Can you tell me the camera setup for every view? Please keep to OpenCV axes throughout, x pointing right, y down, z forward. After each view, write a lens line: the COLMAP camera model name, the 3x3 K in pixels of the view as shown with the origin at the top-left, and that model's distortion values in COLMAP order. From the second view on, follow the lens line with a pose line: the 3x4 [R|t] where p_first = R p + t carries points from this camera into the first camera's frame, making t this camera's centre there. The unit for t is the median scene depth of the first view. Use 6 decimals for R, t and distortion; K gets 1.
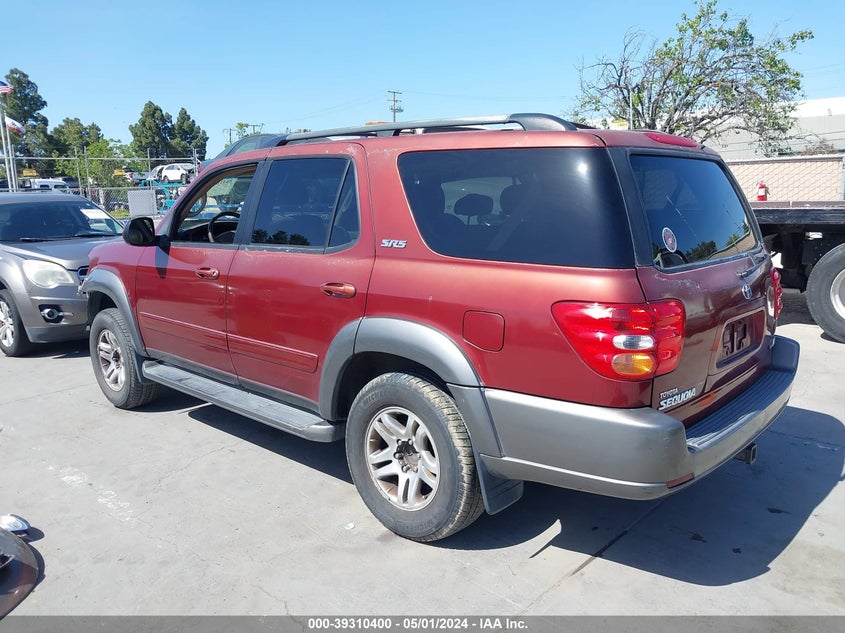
lens RADIAL K [[648.0, 0, 422.5], [0, 648.0, 316.5], [0, 0, 1]] dist [0.004520, 0.002030]
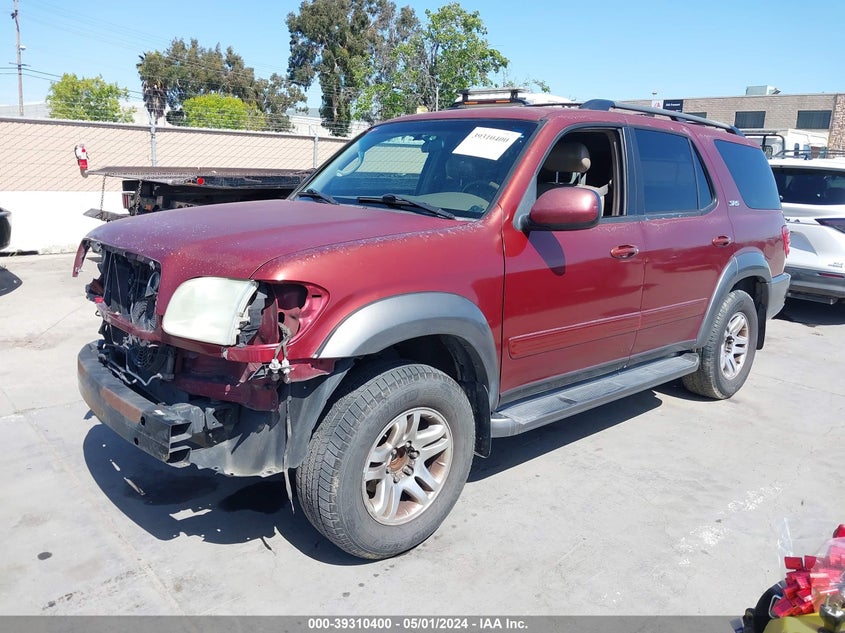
lens RADIAL K [[630.2, 0, 422.5], [0, 630.2, 316.5], [0, 0, 1]] dist [-0.006298, -0.004113]
pose [[0.128118, -0.206237, 0.970078, -1.191552], [0.144600, 0.971571, 0.187457, -0.178221], [-0.981161, 0.116257, 0.154297, 1.140463]]
